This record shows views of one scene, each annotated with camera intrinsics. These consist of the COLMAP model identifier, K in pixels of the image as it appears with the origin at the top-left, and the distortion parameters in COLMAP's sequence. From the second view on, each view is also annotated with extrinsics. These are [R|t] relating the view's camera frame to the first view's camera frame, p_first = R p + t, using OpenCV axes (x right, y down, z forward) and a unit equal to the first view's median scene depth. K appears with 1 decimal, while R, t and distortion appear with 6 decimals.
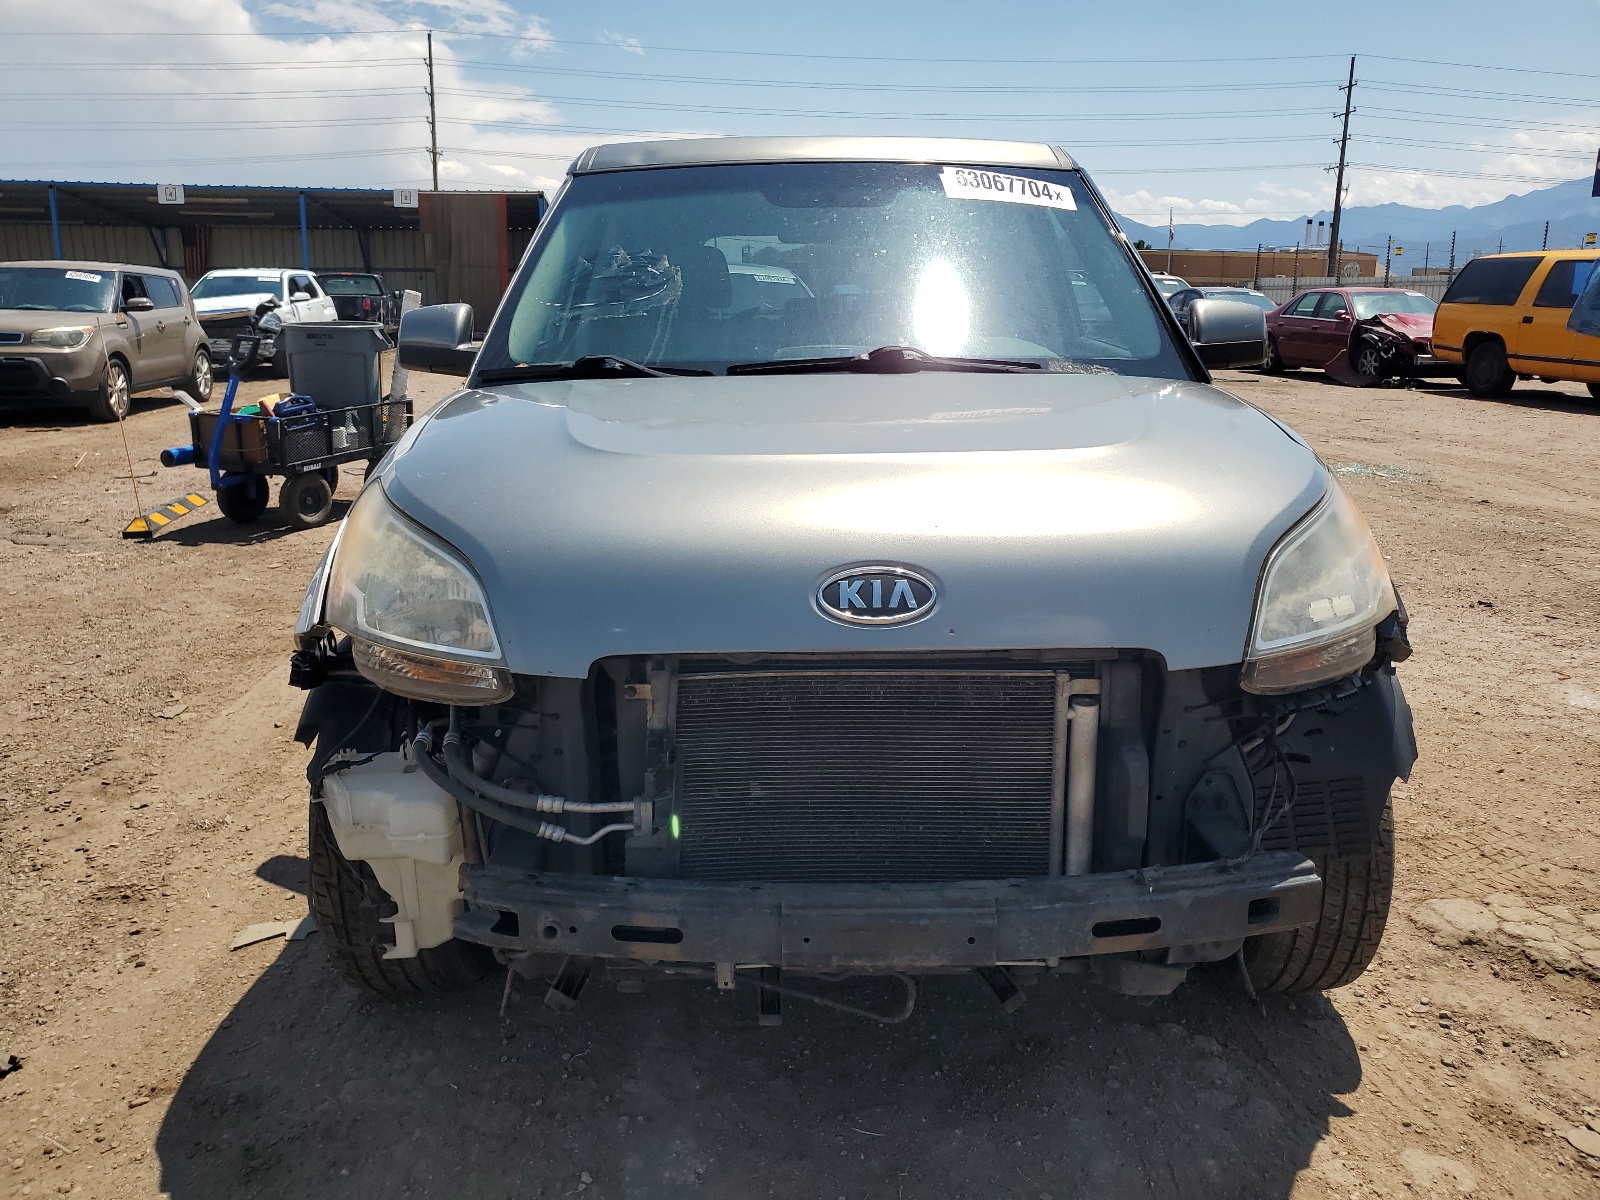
lens RADIAL K [[1368.5, 0, 800.0], [0, 1368.5, 600.0], [0, 0, 1]] dist [0.004473, 0.001624]
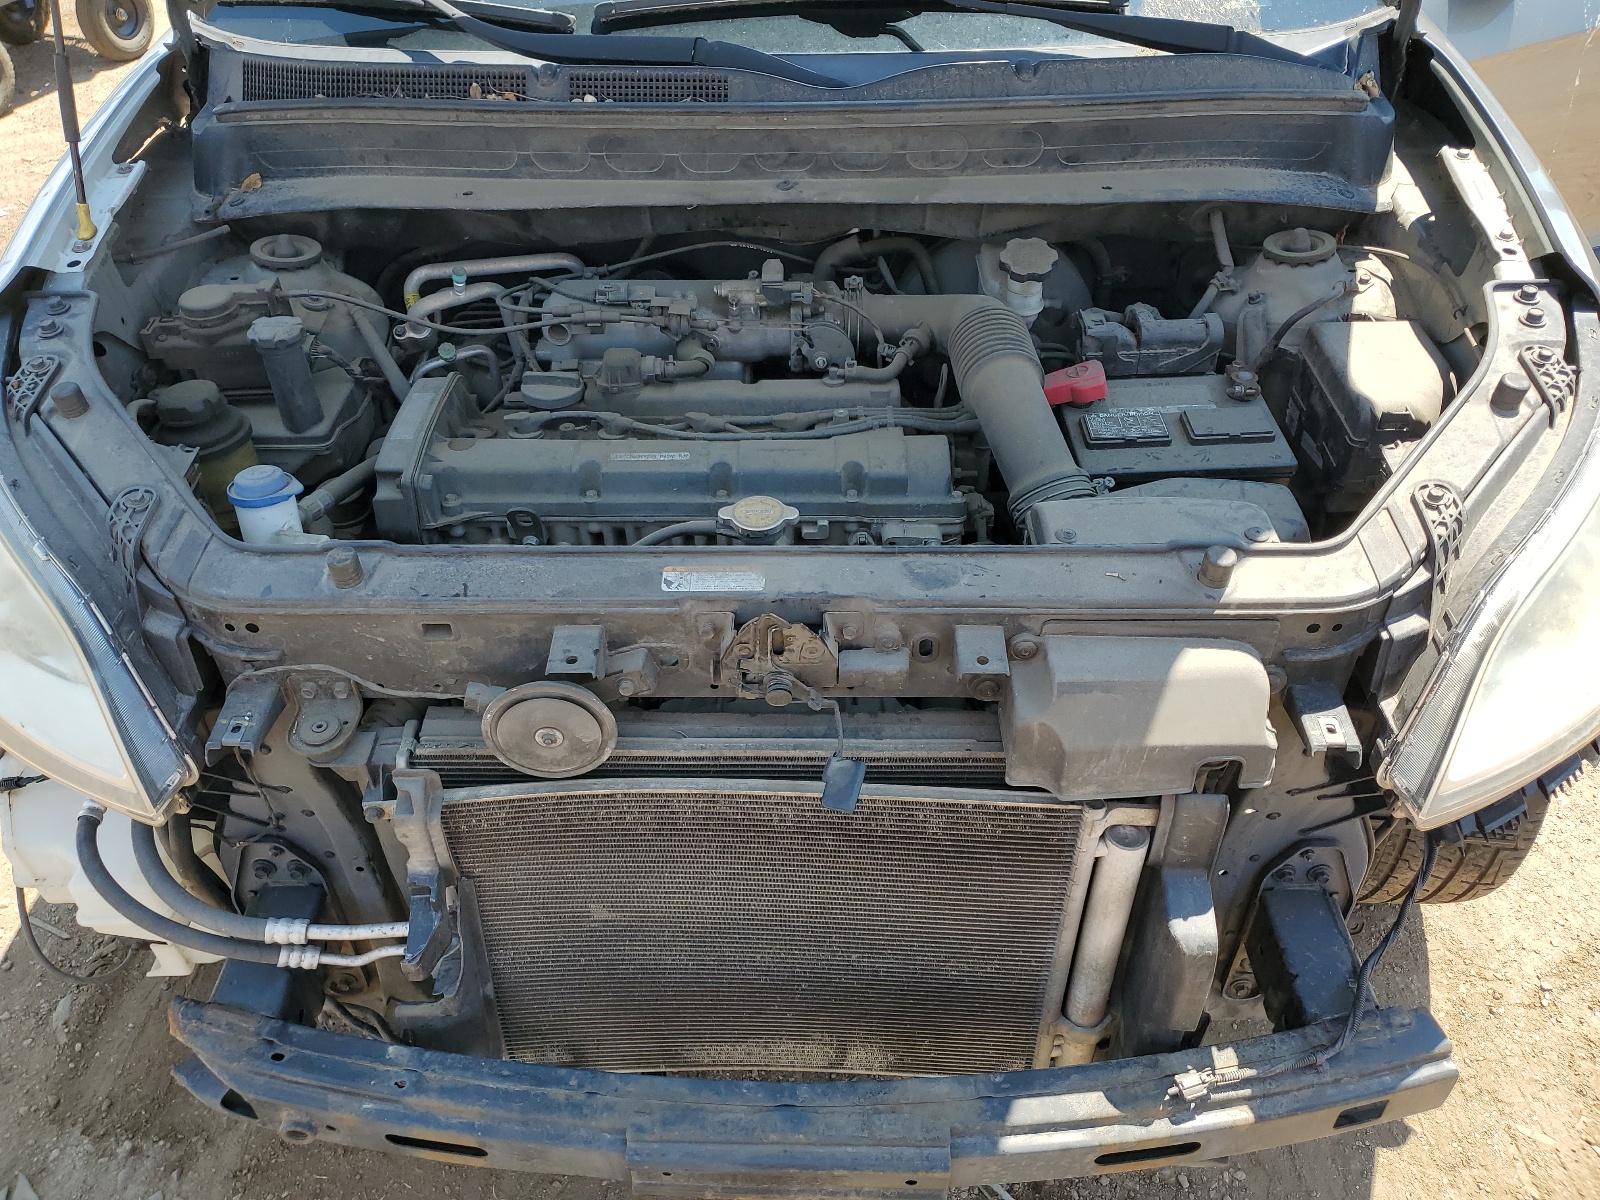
lens RADIAL K [[1368.5, 0, 800.0], [0, 1368.5, 600.0], [0, 0, 1]] dist [0.004473, 0.001624]
pose [[0.999153, 0.023418, -0.033839, 0.081700], [-0.005480, 0.890694, 0.454570, -0.294457], [0.040786, -0.453999, 0.890068, 0.501508]]
